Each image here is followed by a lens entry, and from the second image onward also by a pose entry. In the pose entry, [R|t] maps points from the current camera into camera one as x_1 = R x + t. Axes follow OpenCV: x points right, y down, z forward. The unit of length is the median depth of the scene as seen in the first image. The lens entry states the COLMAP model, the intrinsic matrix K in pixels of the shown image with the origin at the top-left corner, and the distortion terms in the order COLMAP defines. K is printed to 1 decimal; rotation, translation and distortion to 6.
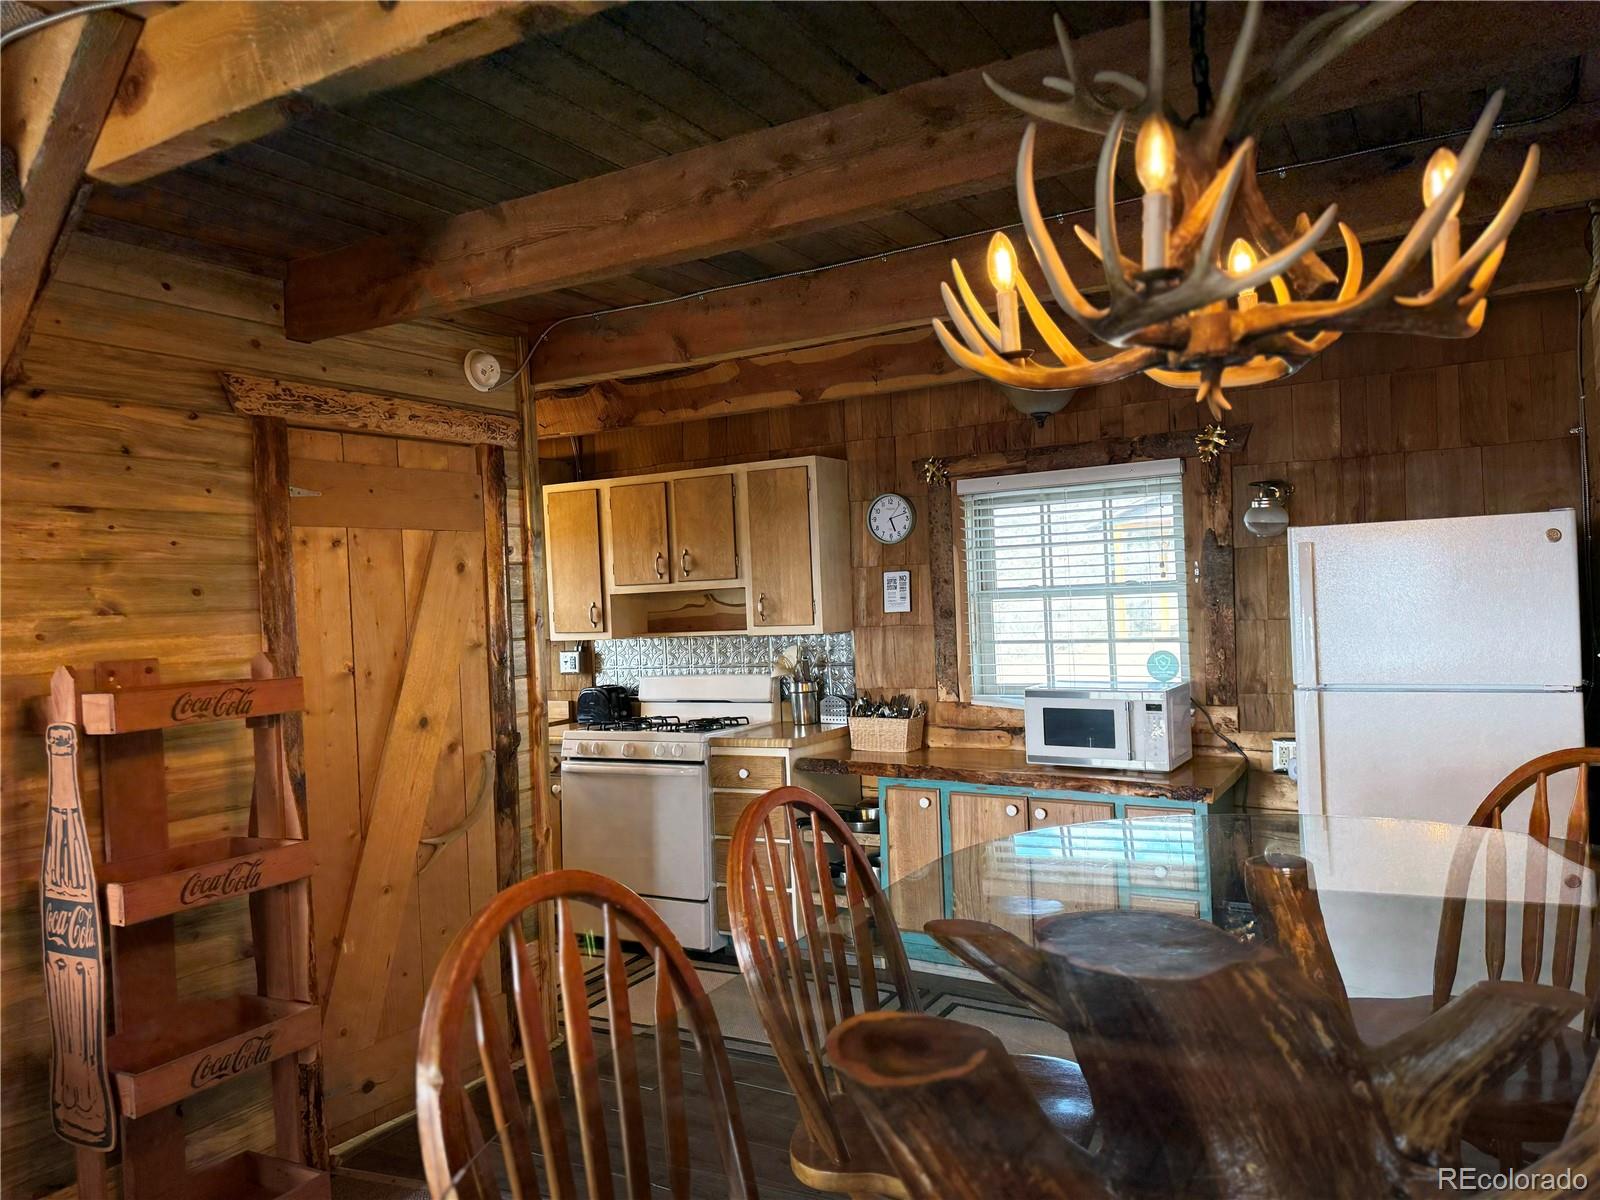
lens RADIAL K [[1139.6, 0, 817.0], [0, 1139.6, 592.3], [0, 0, 1]] dist [0.072383, -0.086308]
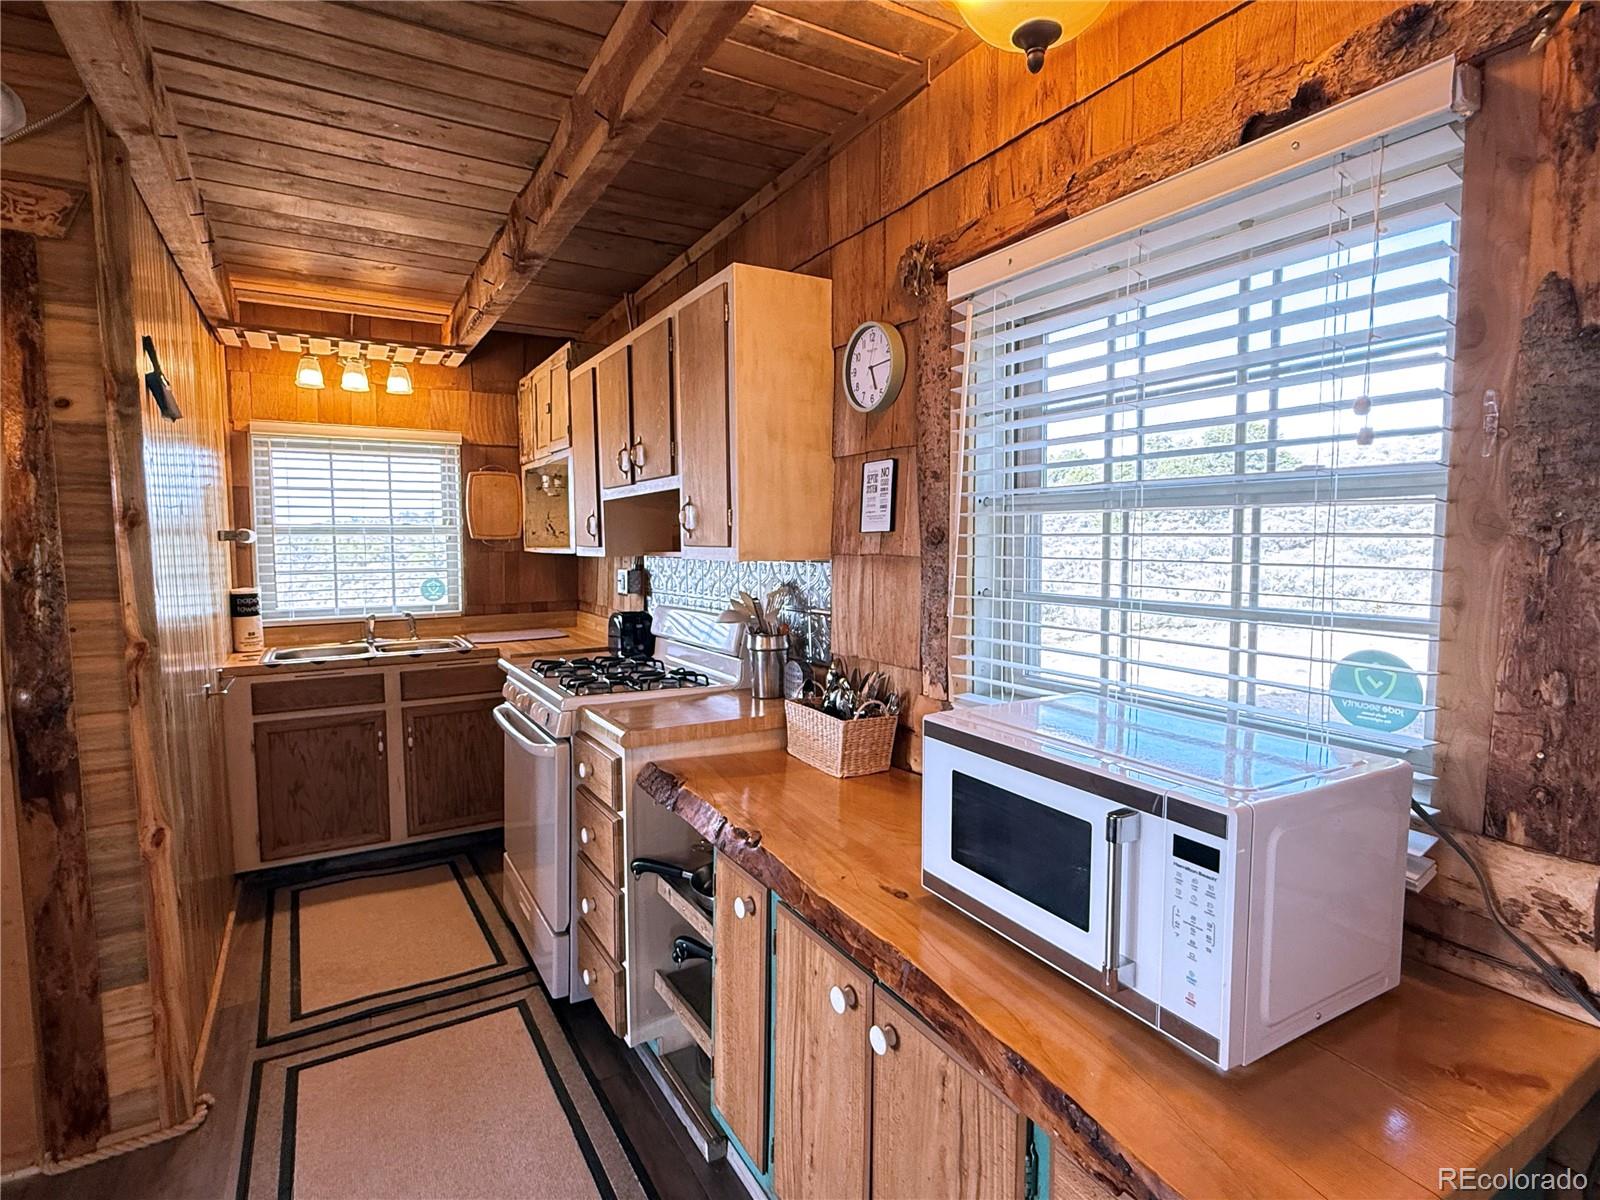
lens RADIAL K [[825.4, 0, 793.7], [0, 825.4, 599.7], [0, 0, 1]] dist [-0.006331, 0.001120]
pose [[0.860719, 0.073632, -0.503728, 0.257230], [-0.029539, 0.995041, 0.094975, 0.013669], [0.508223, -0.066867, 0.858625, 0.638726]]
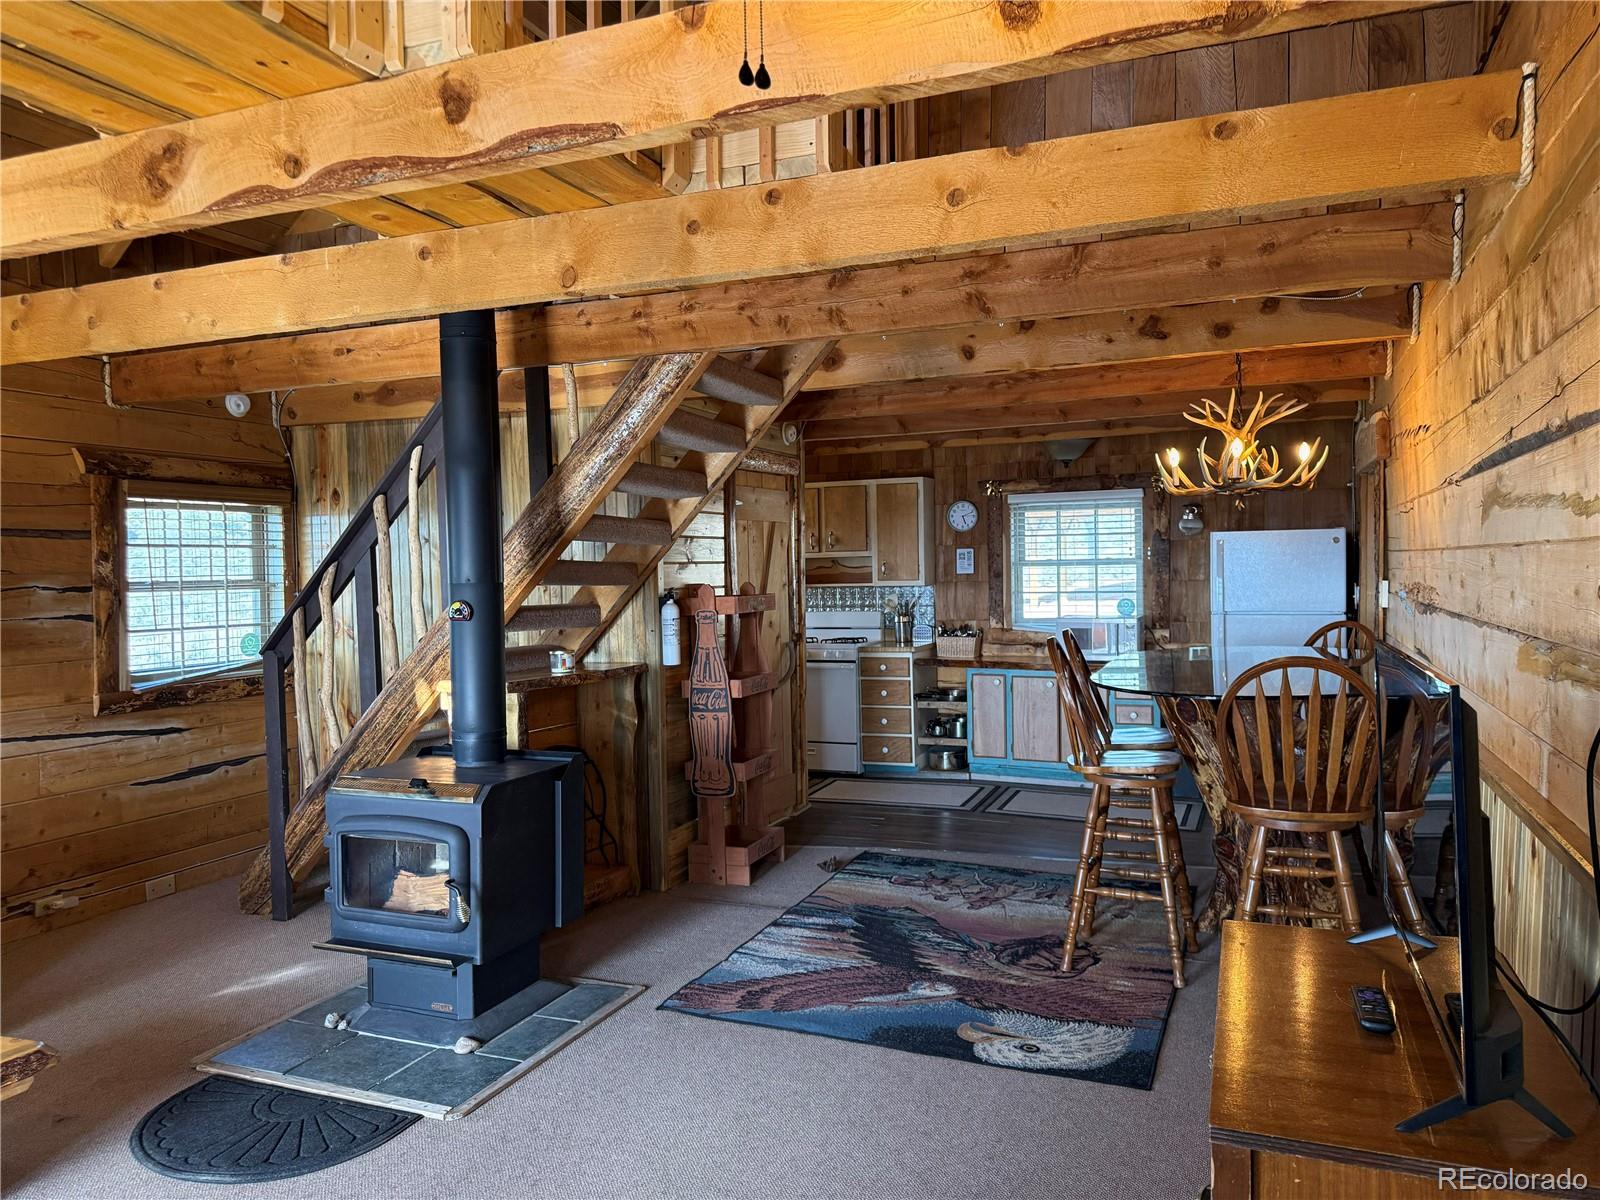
lens RADIAL K [[1139.6, 0, 812.3], [0, 1139.6, 593.3], [0, 0, 1]] dist [0.072383, -0.086308]
pose [[0.991114, 0.019251, 0.131612, -0.375508], [-0.022497, 0.999477, 0.023217, 0.013146], [-0.131097, -0.025971, 0.991029, -0.617656]]
